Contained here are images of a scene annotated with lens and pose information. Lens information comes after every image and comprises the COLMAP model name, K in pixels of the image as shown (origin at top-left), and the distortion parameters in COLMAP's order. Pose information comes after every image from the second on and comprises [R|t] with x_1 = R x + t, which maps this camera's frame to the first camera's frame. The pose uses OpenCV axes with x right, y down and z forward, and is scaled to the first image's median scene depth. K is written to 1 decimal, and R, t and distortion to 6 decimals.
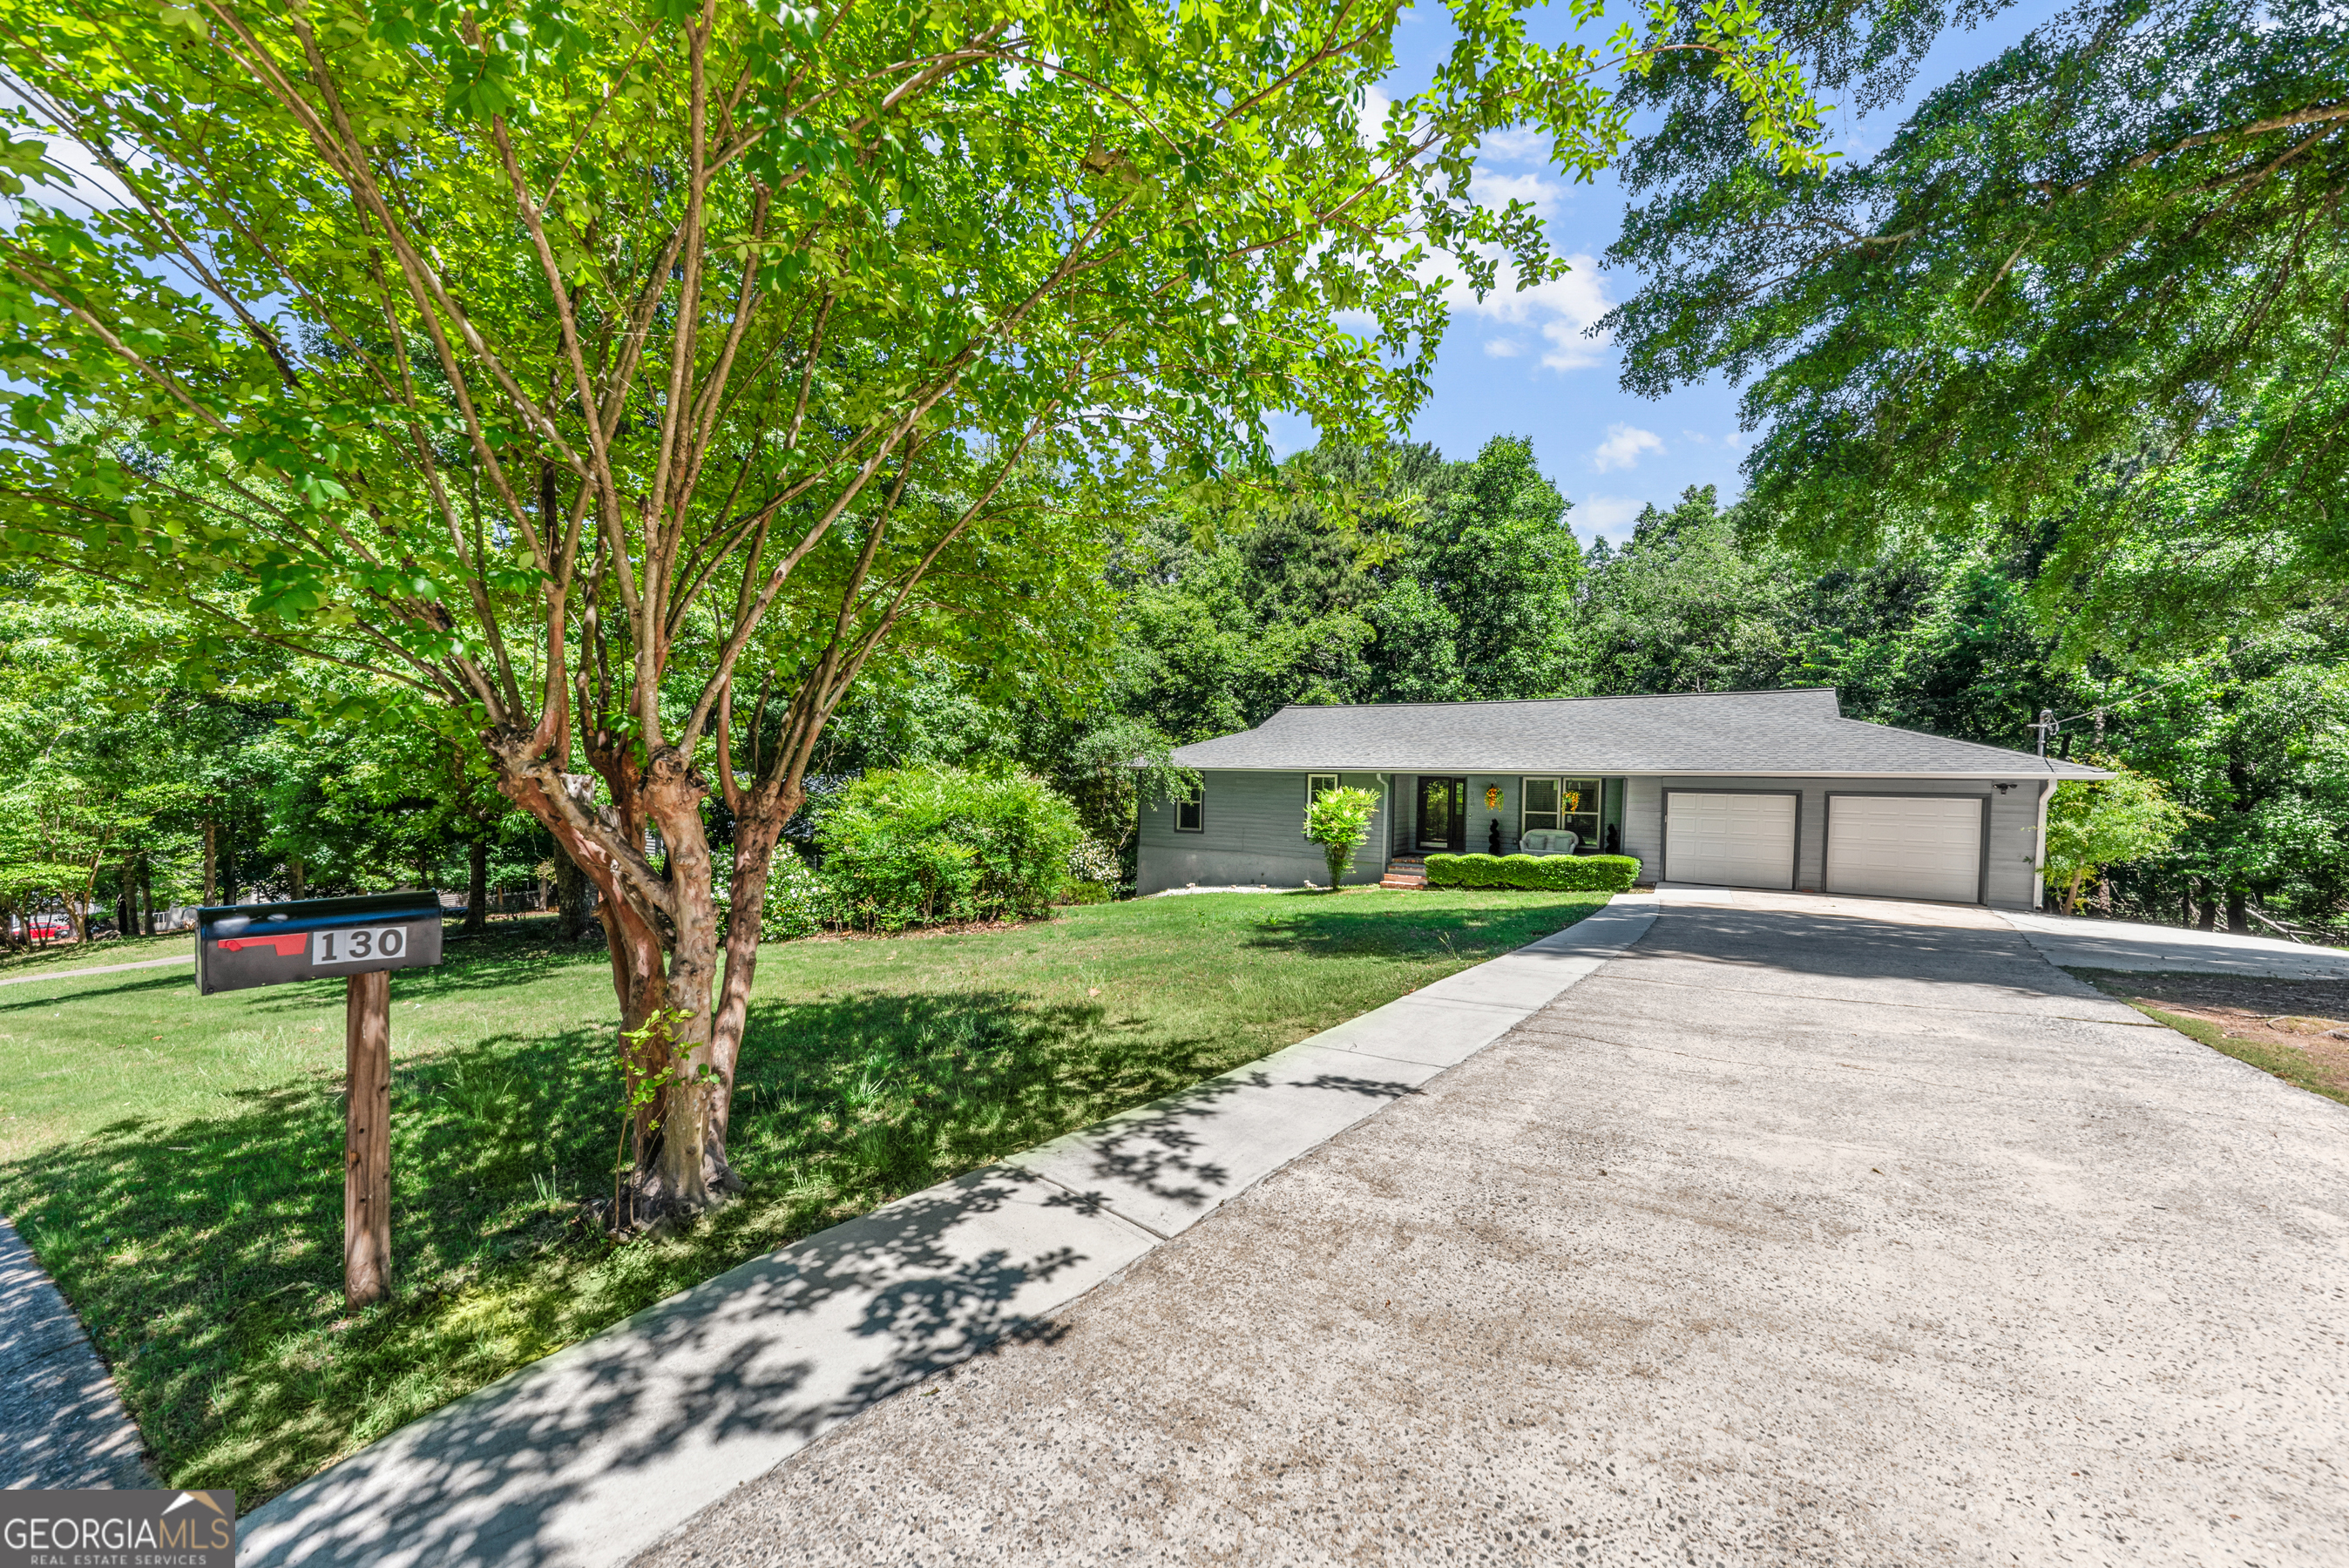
lens RADIAL K [[881.3, 0, 1174.5], [0, 881.3, 784.0], [0, 0, 1]] dist [0.000660, 0.000046]
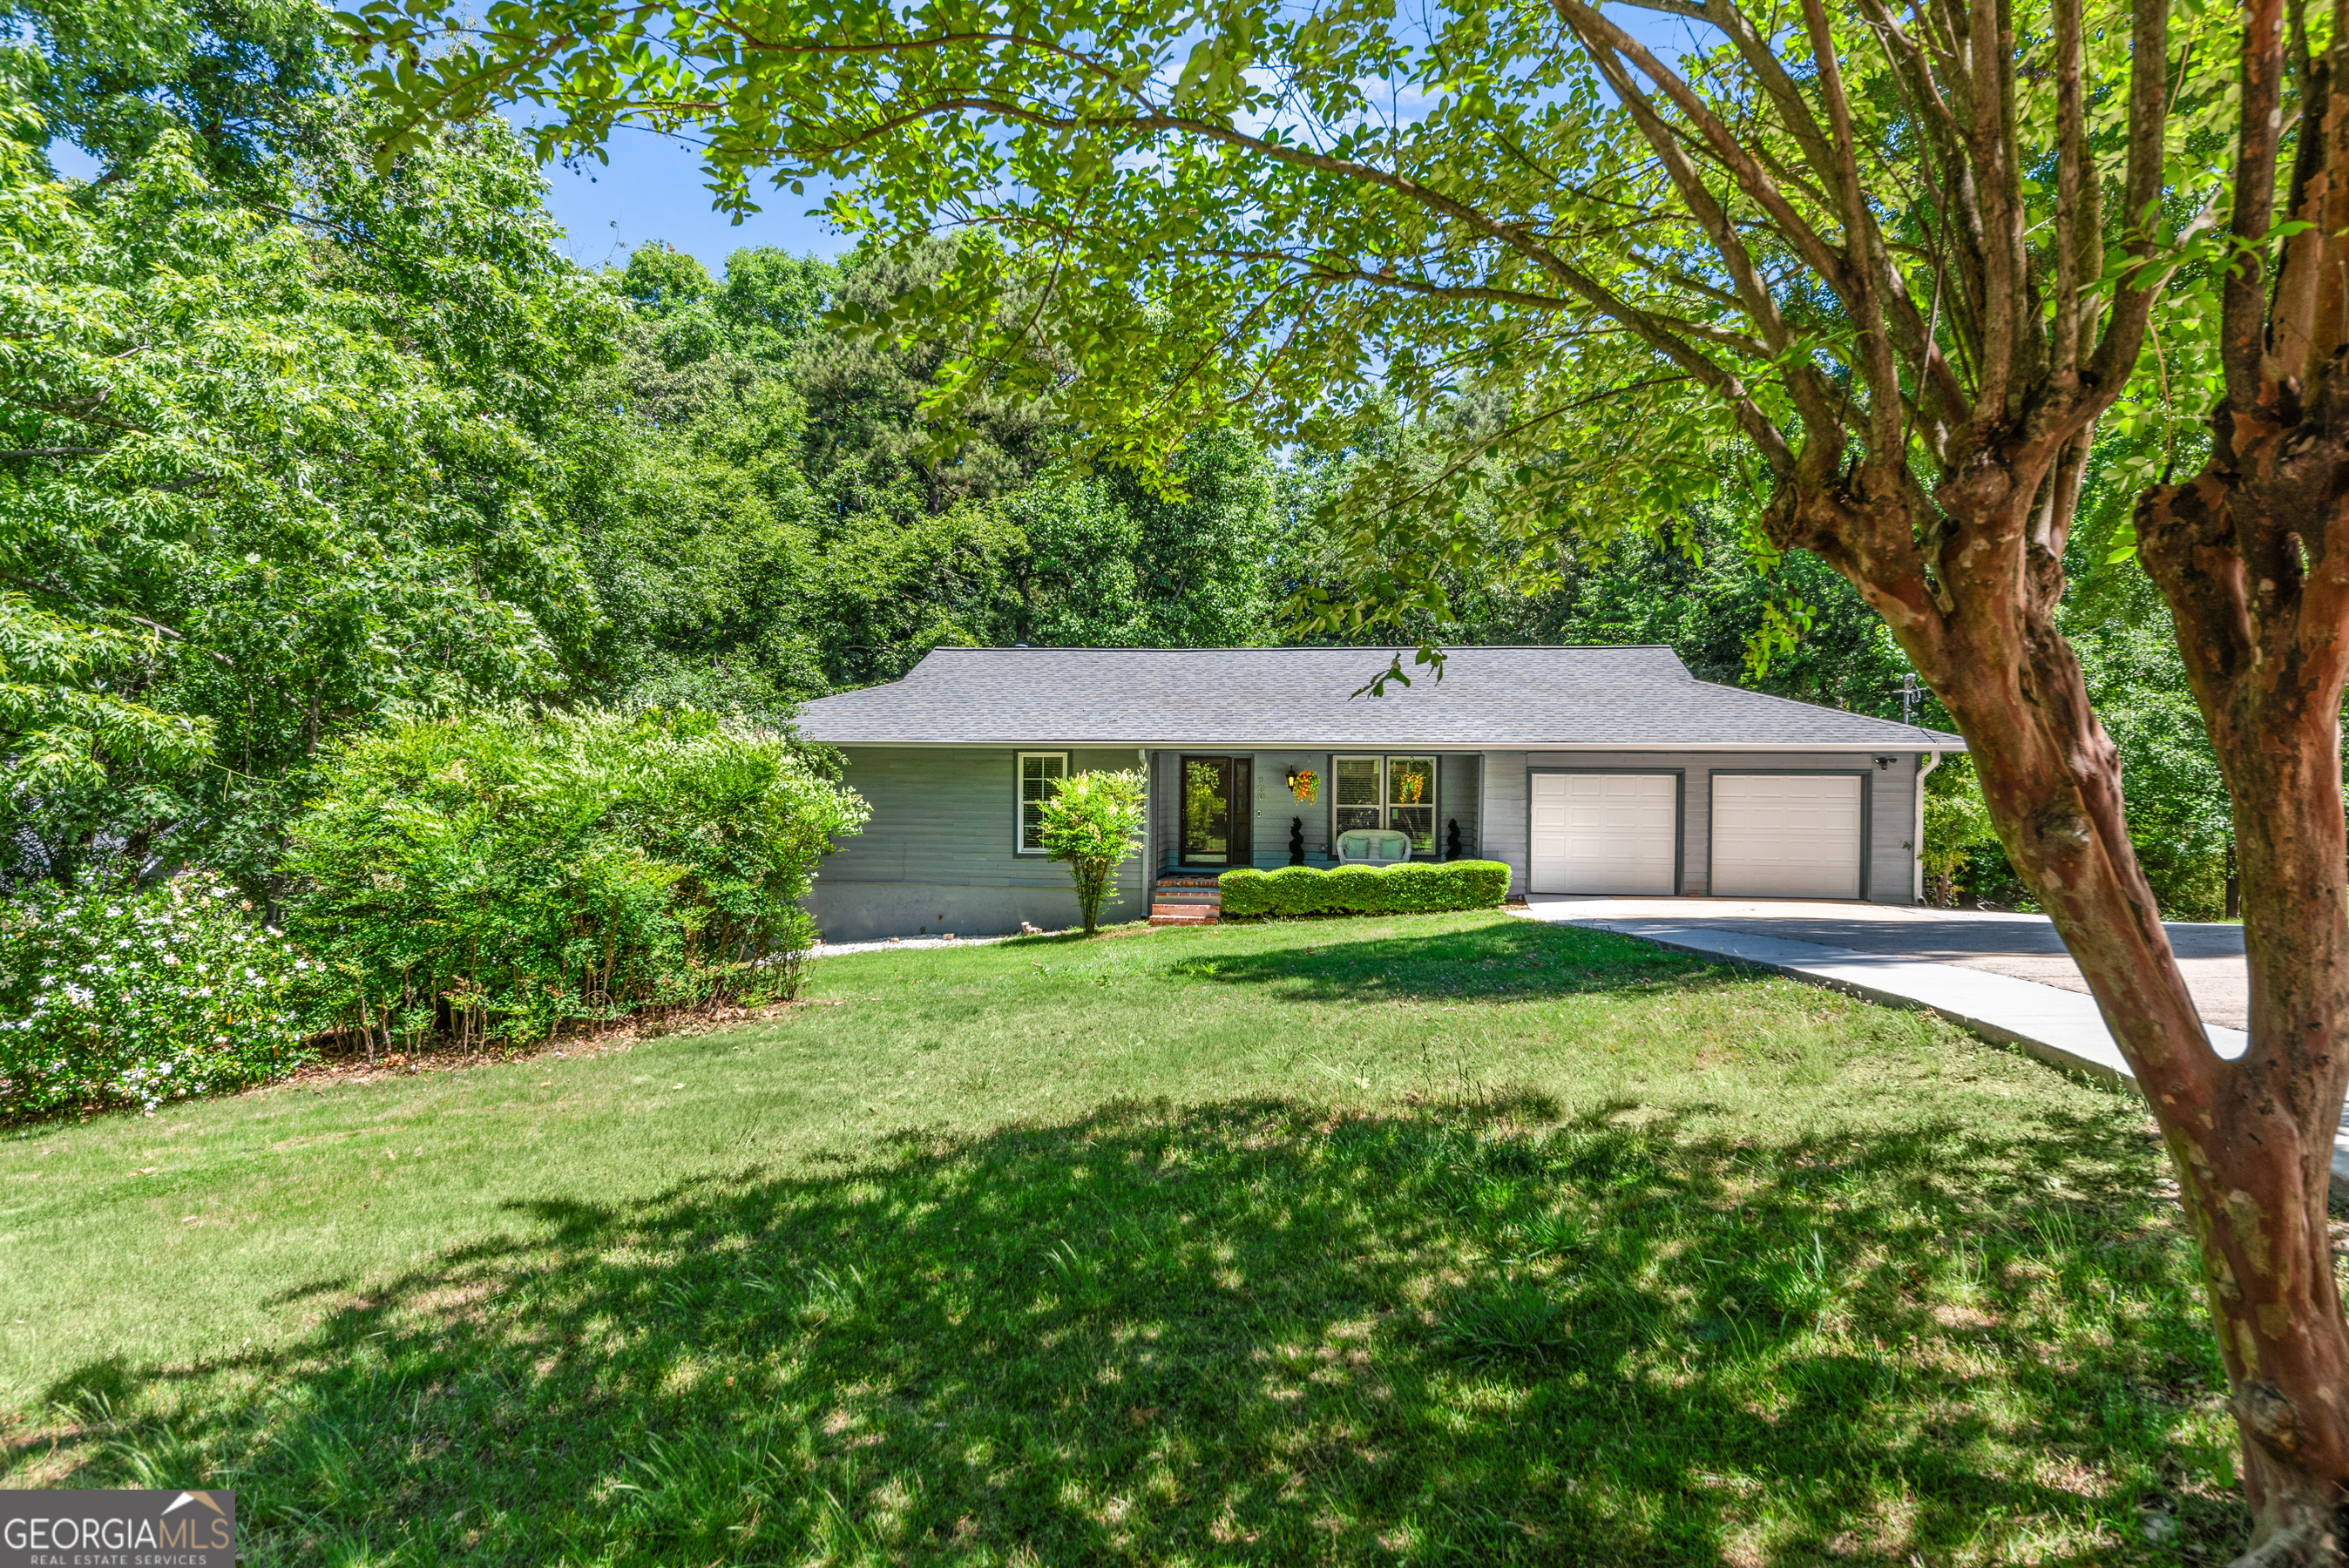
lens RADIAL K [[1345.2, 0, 1174.5], [0, 1345.2, 784.0], [0, 0, 1]] dist [-0.017297, 0.000000]
pose [[0.892452, -0.005557, 0.451107, -0.202533], [0.009275, 0.999939, -0.006032, 0.021262], [-0.451046, 0.009568, 0.892449, 0.121006]]
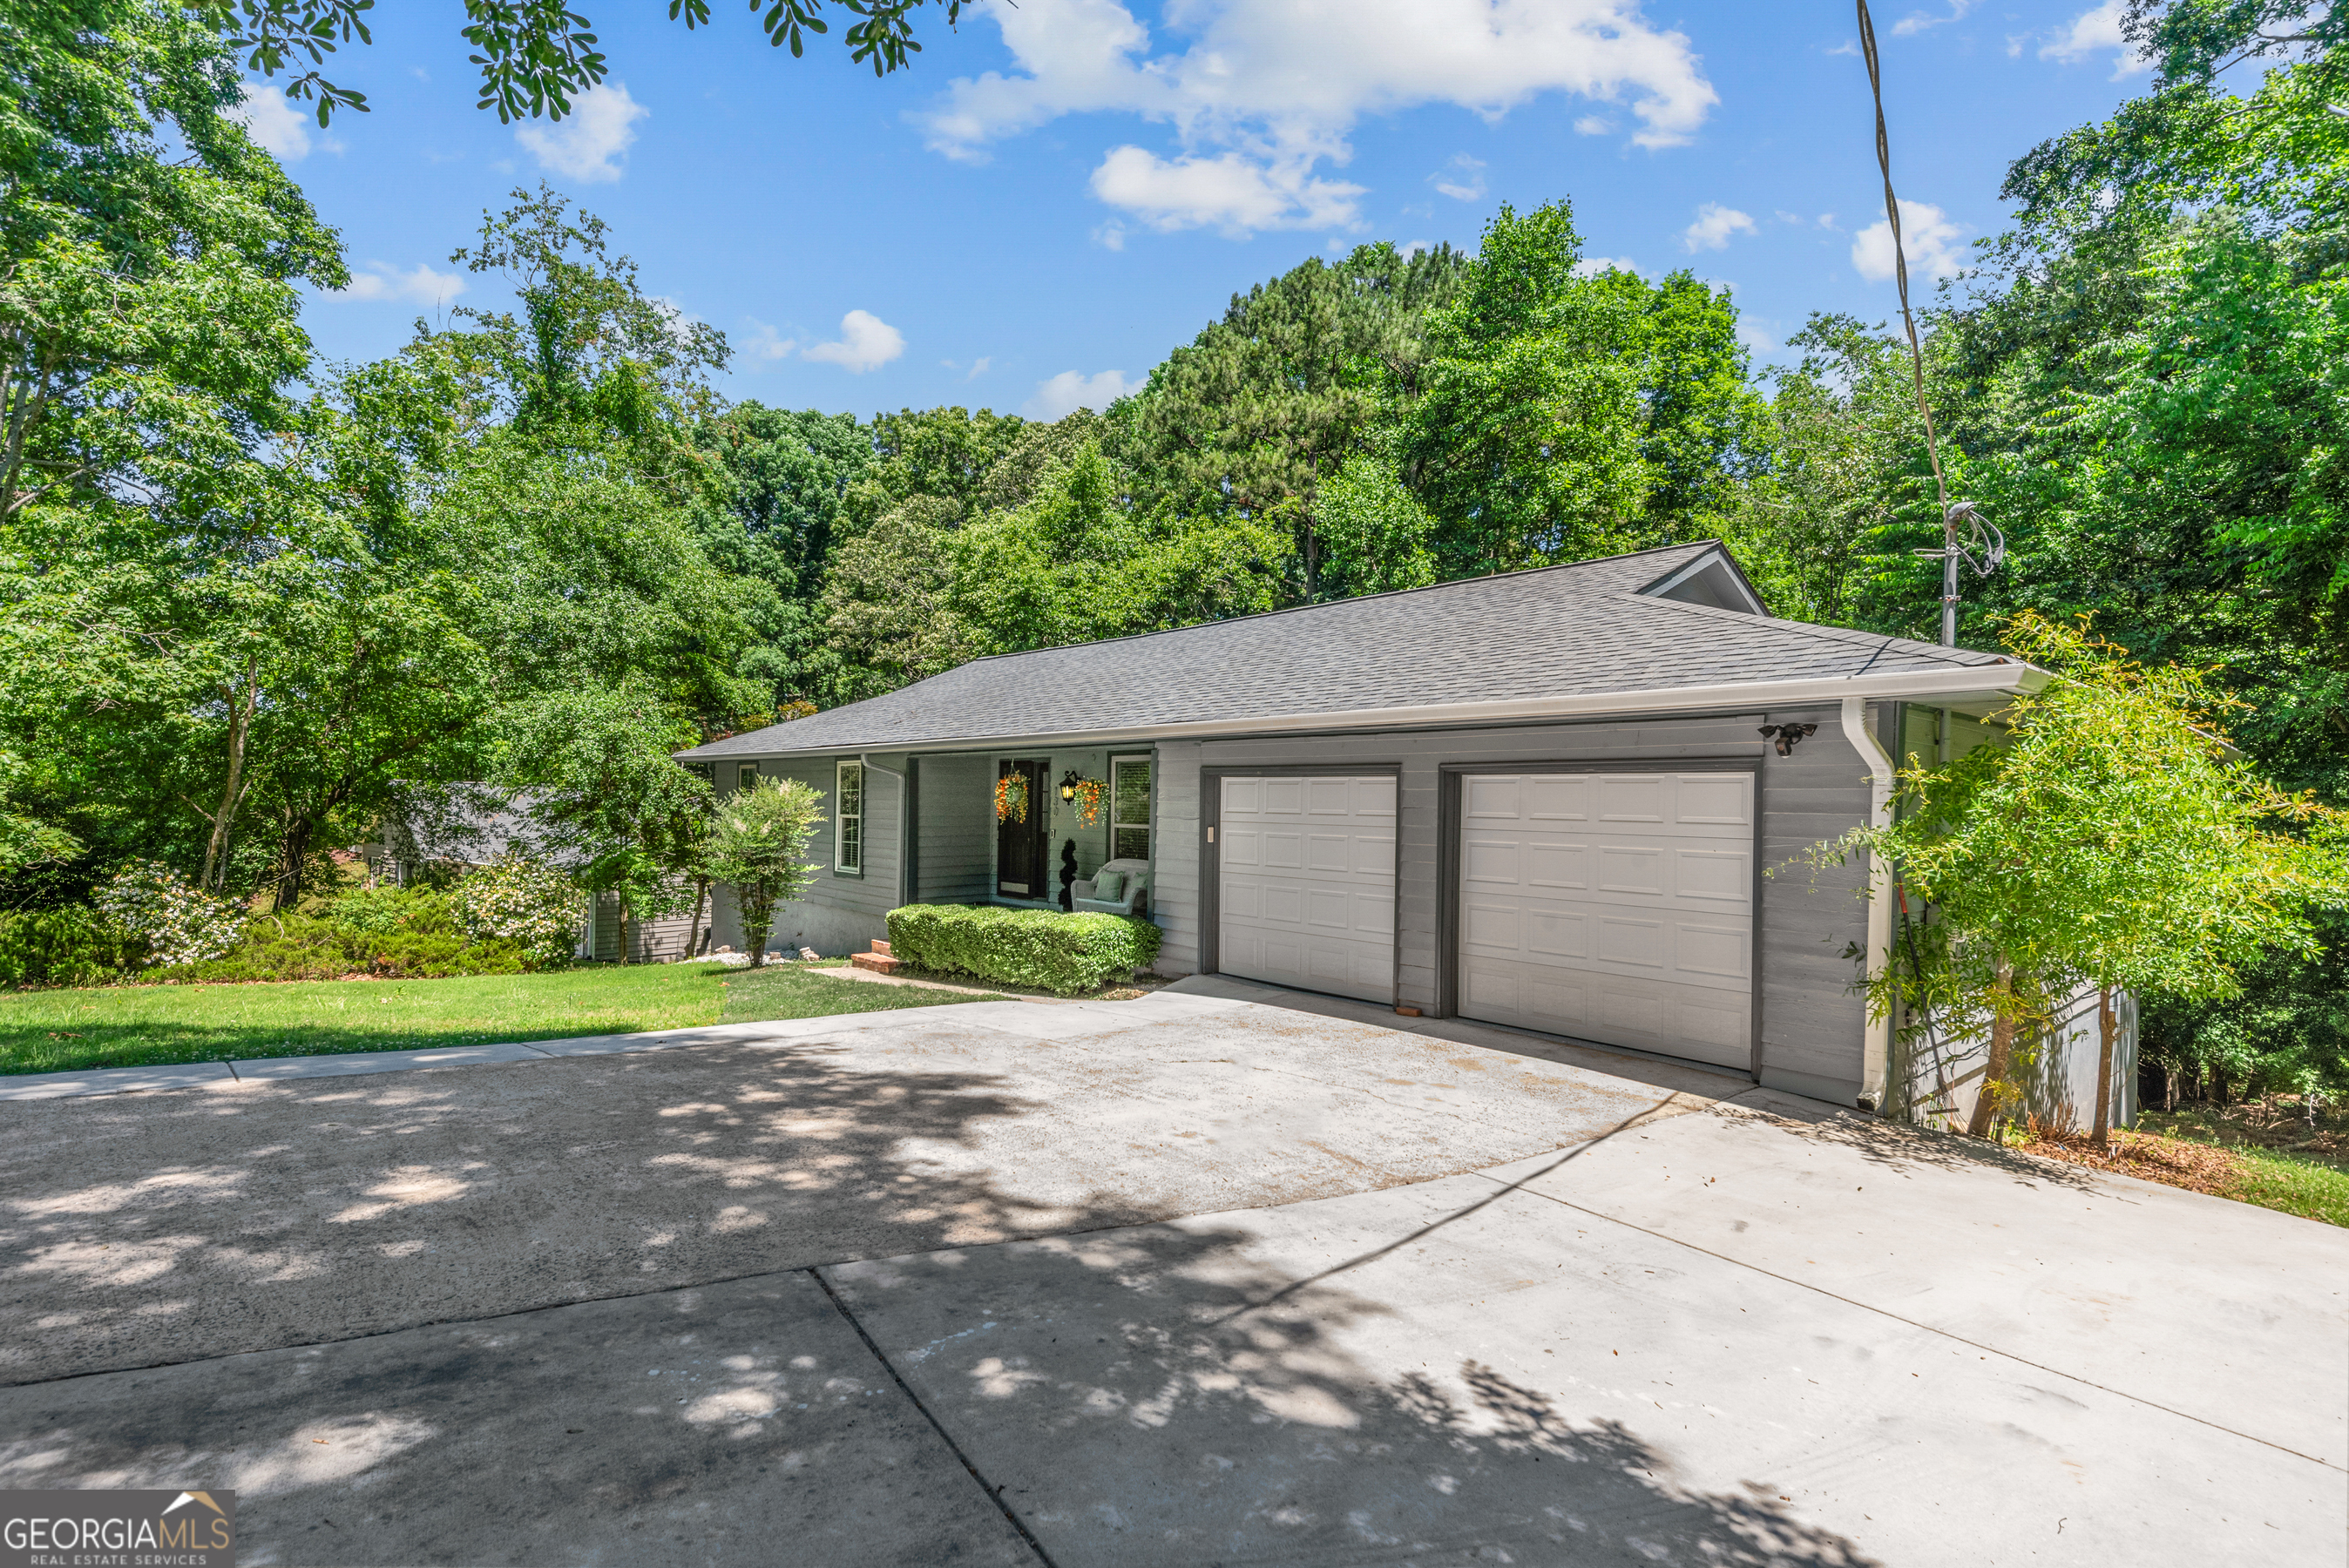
lens RADIAL K [[1114.3, 0, 1232.7], [0, 1114.3, 788.6], [0, 0, 1]] dist [-0.000545, -0.000035]
pose [[0.973515, -0.010788, -0.228367, 0.652207], [0.006655, 0.999800, -0.018860, 0.025275], [0.228525, 0.016840, 0.973392, 0.415843]]
